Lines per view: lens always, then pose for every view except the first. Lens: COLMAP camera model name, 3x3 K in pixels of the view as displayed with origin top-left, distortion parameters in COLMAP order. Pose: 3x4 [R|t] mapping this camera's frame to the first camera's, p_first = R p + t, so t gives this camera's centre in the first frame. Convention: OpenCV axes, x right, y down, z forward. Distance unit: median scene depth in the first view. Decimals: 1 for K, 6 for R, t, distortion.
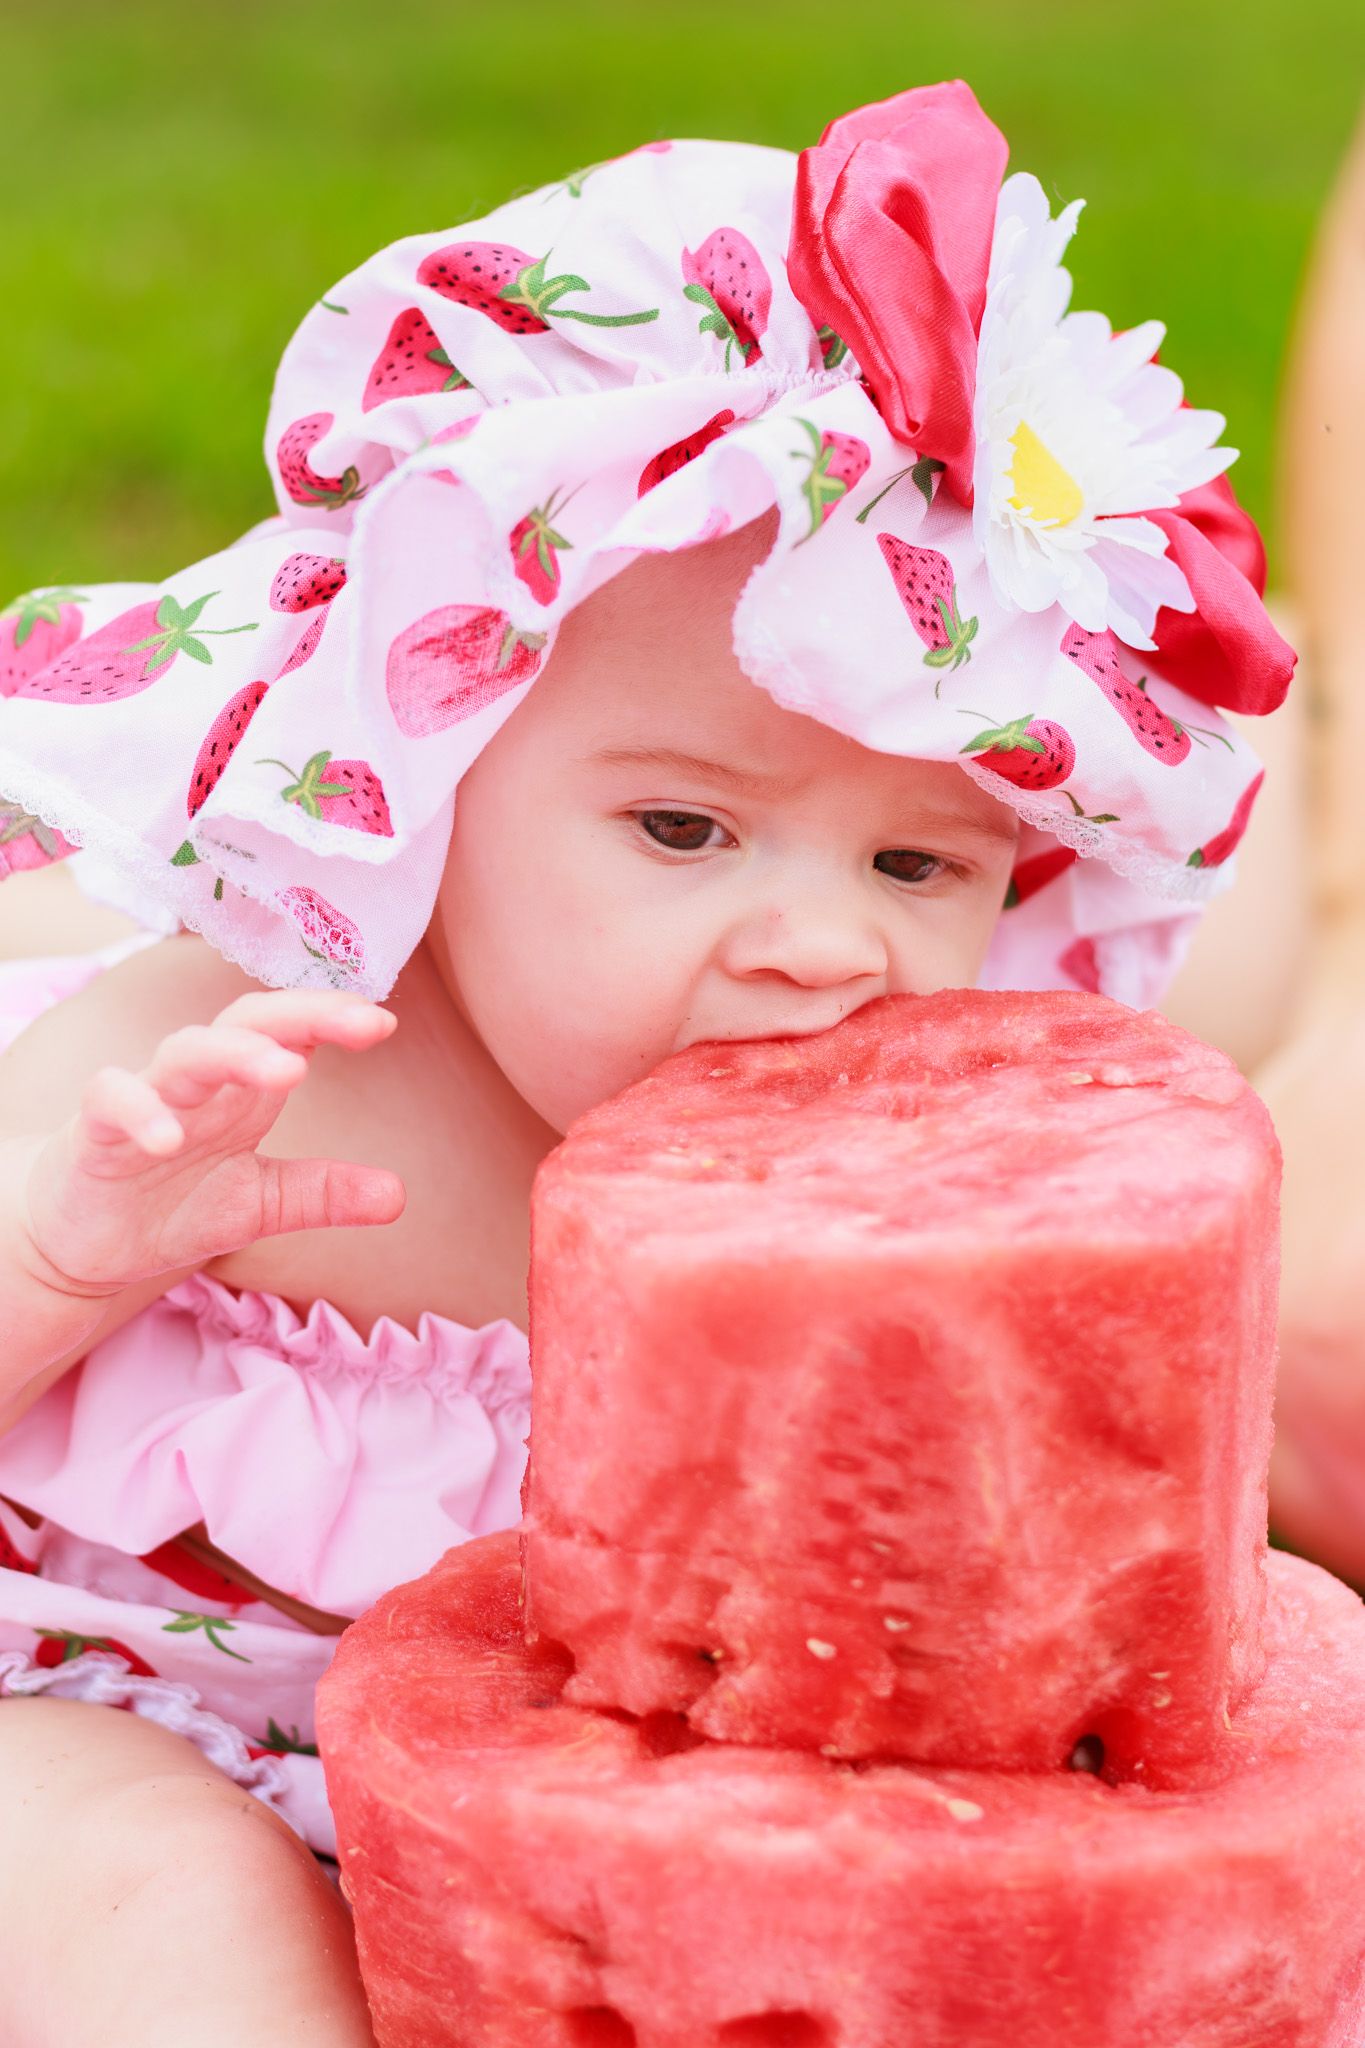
lens RADIAL K [[4655.4, 0, 680.8], [0, 4655.4, 894.2], [0, 0, 1]] dist [-0.022691, 0.014506]
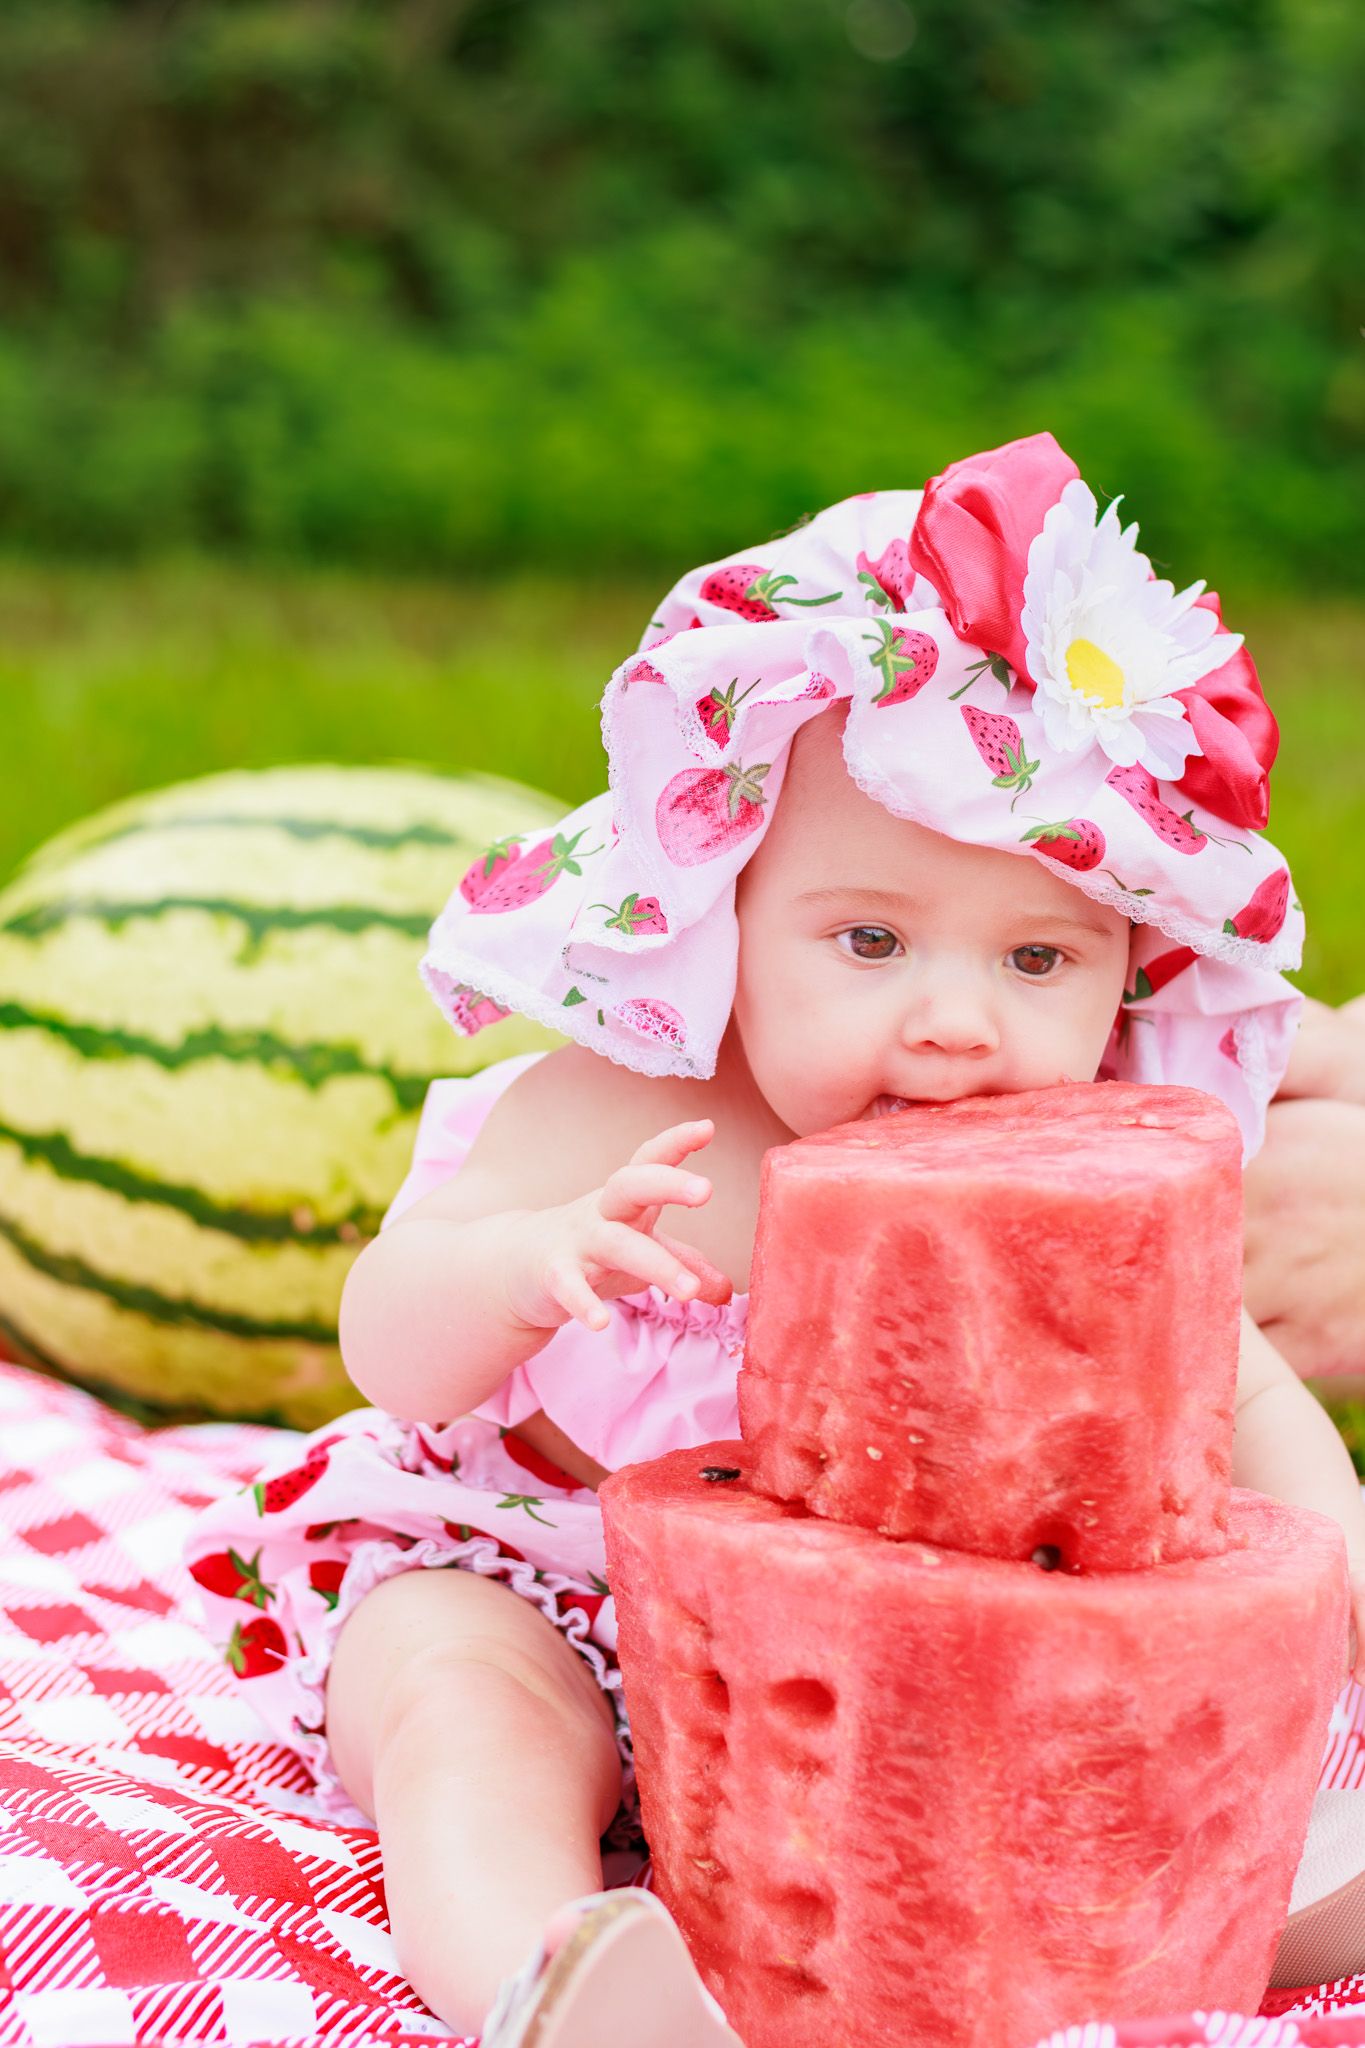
lens RADIAL K [[4655.4, 0, 680.8], [0, 4655.4, 894.2], [0, 0, 1]] dist [-0.022691, 0.014506]
pose [[0.901101, 0.065871, -0.428577, 0.620286], [-0.137914, 0.980606, -0.139255, 0.205476], [0.411092, 0.184590, 0.892709, -0.425317]]
